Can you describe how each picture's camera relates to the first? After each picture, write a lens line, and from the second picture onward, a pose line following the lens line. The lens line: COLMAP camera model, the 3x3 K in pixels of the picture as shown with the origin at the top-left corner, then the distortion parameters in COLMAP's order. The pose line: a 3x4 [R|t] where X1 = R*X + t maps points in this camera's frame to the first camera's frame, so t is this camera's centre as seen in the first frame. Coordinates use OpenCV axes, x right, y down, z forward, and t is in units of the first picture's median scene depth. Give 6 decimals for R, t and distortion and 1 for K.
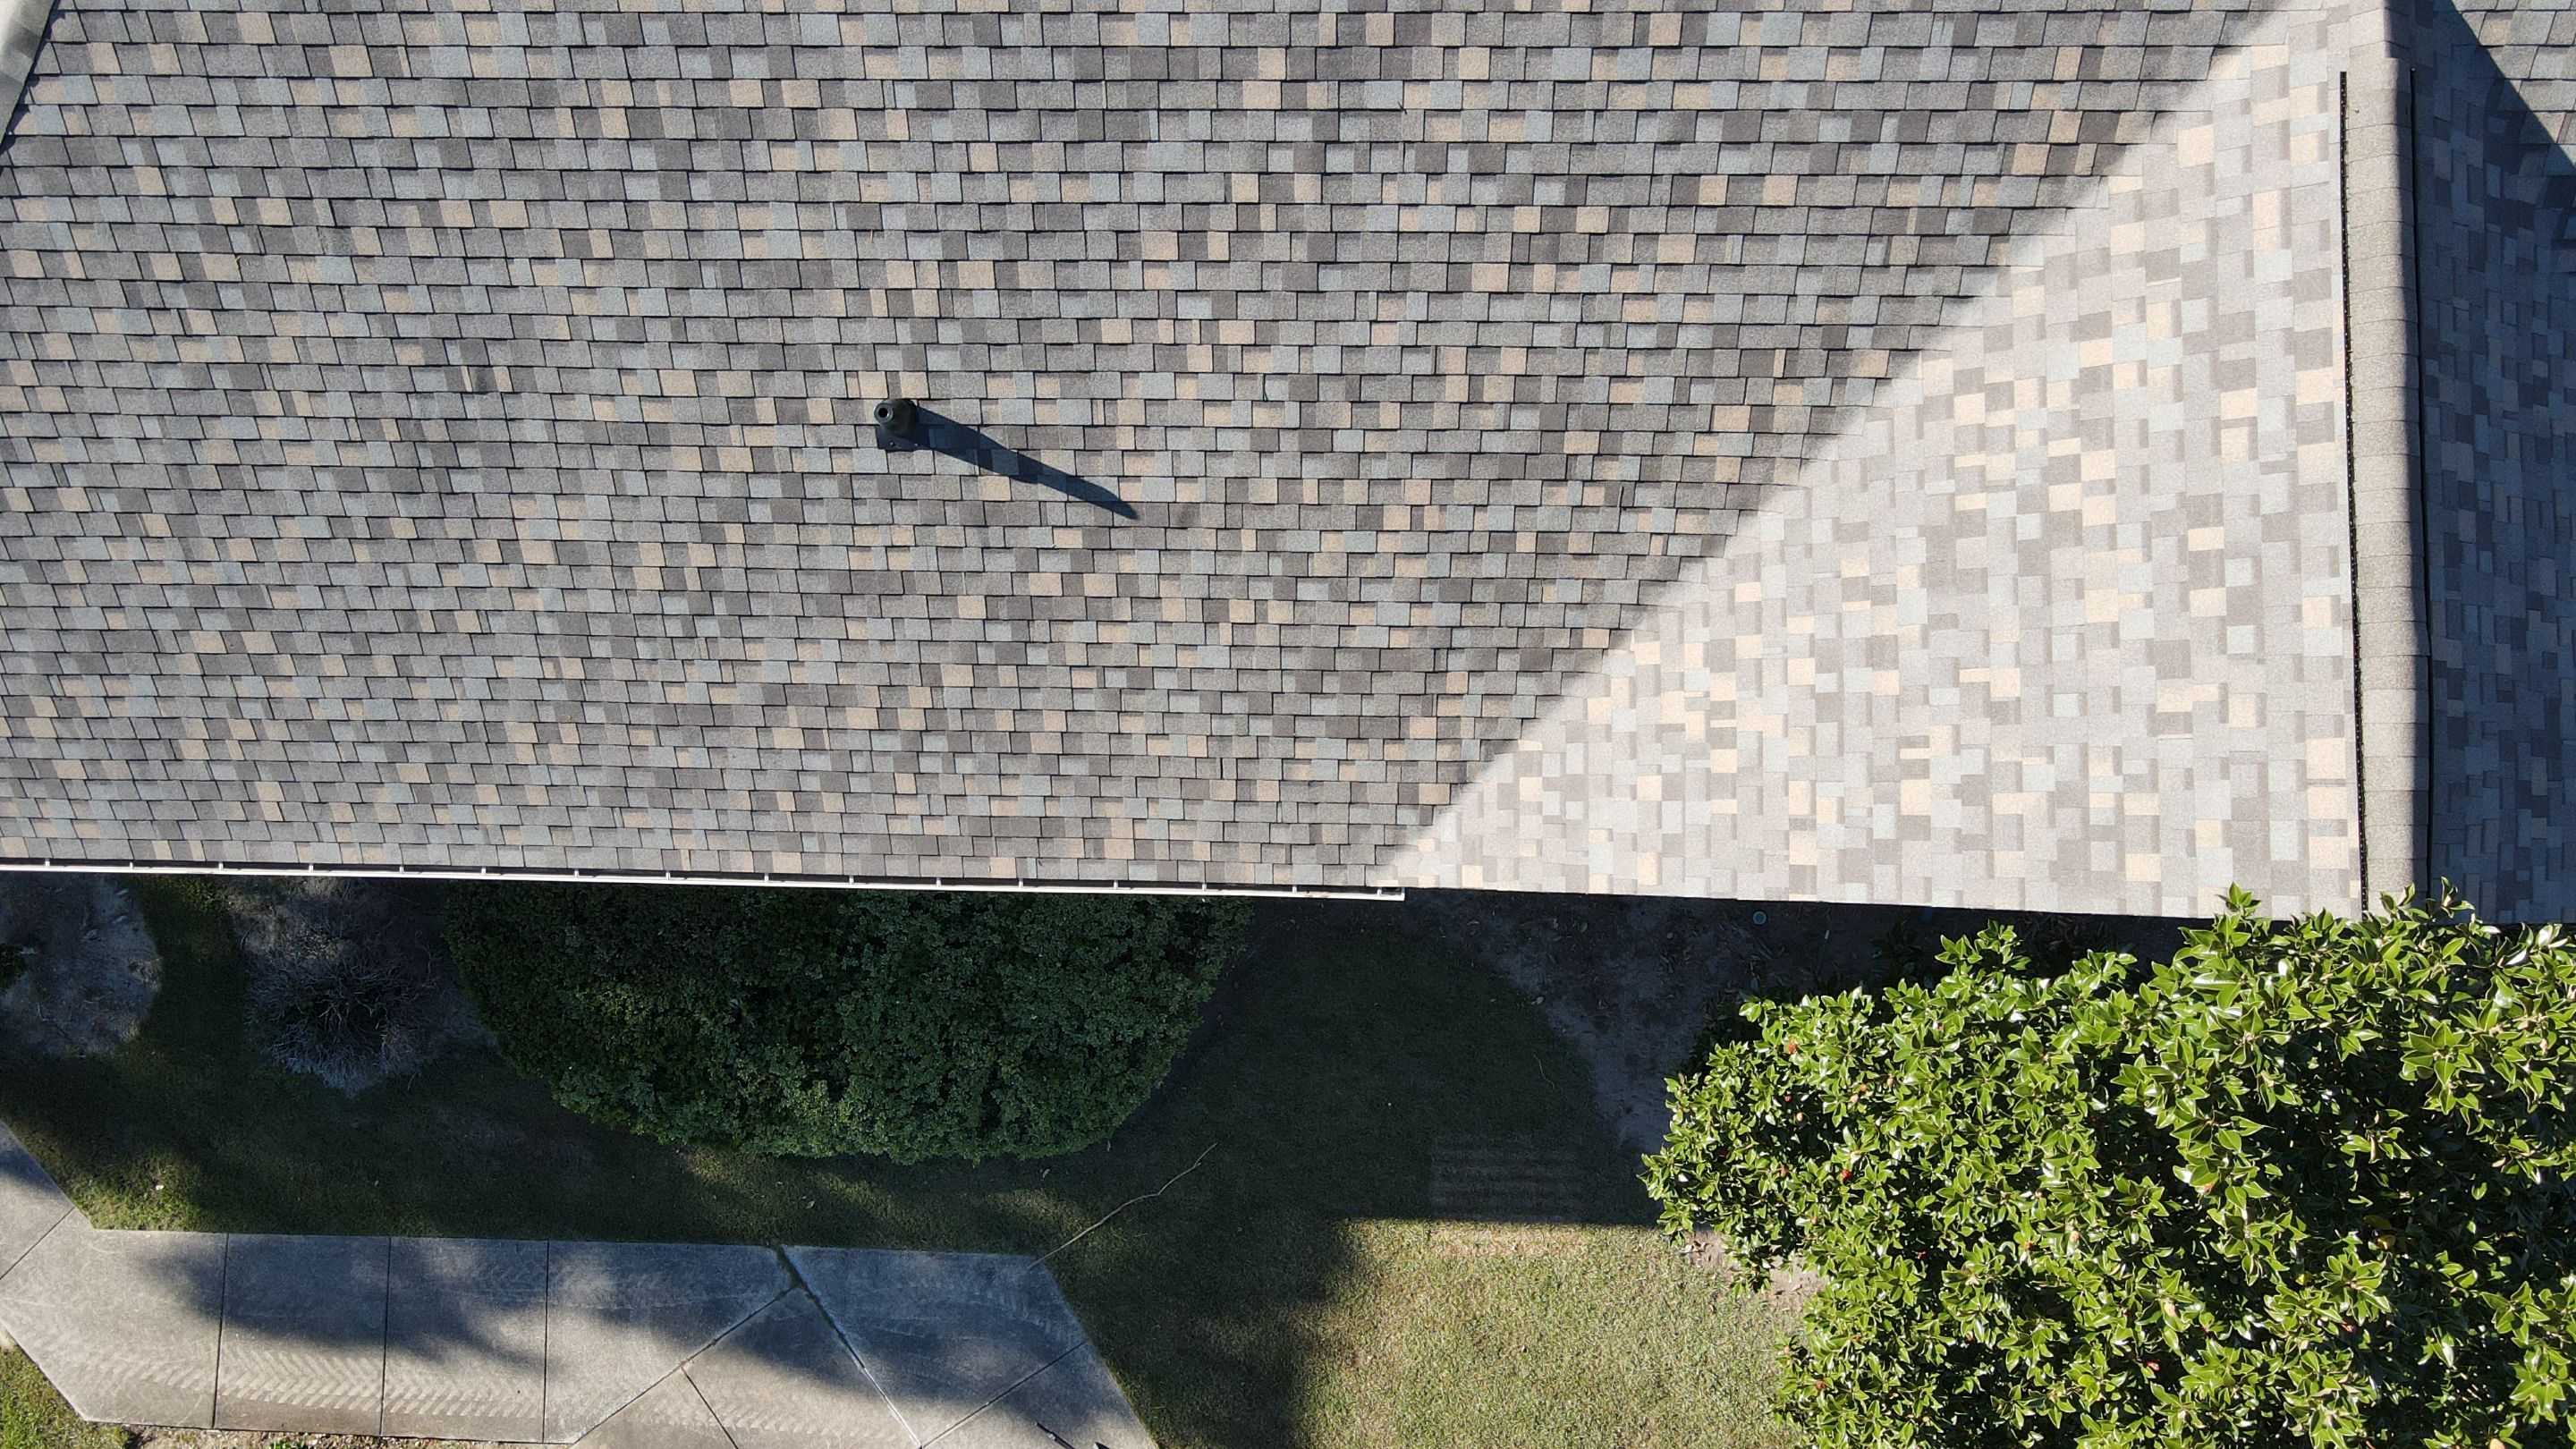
lens RADIAL K [[1957.3, 0, 1287.3], [0, 1957.3, 724.3], [0, 0, 1]] dist [-0.015943, 0.042175]
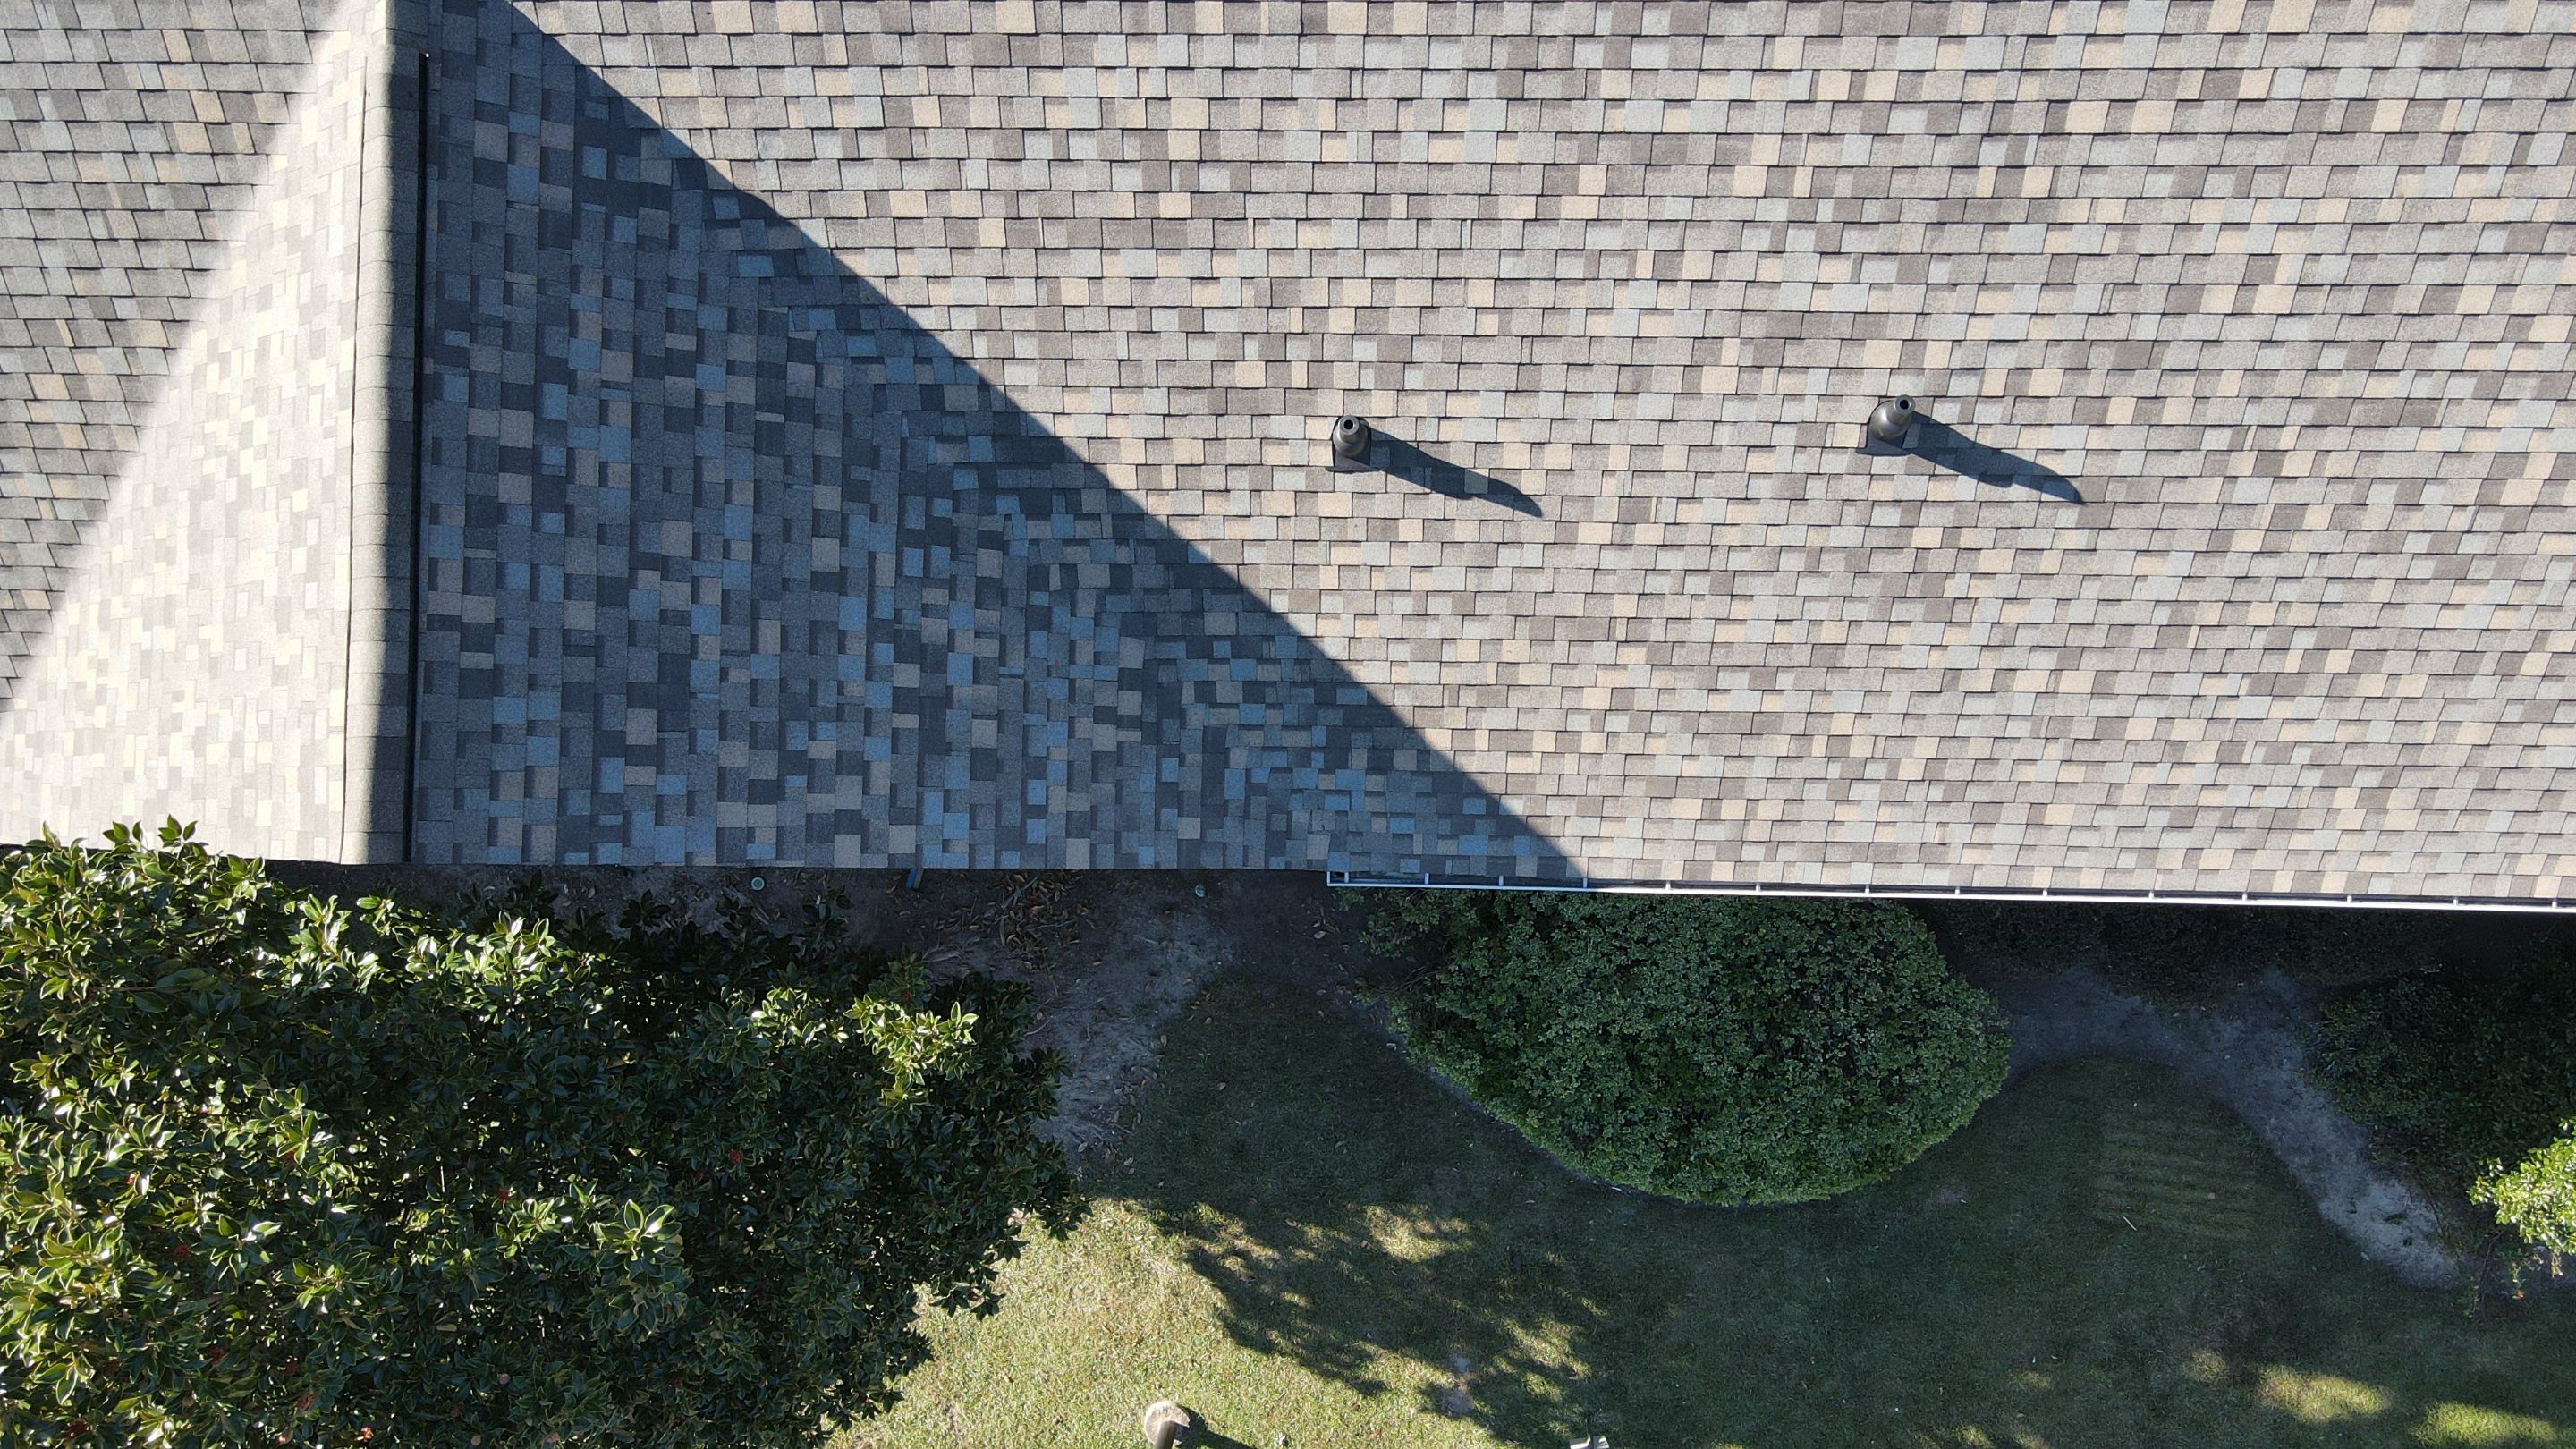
lens RADIAL K [[1957.3, 0, 1285.4], [0, 1957.3, 722.5], [0, 0, 1]] dist [-0.015943, 0.042175]
pose [[0.999962, 0.001846, 0.008500, 0.952974], [-0.001880, 0.999990, 0.003974, 0.018722], [-0.008493, -0.003989, 0.999956, -0.054190]]
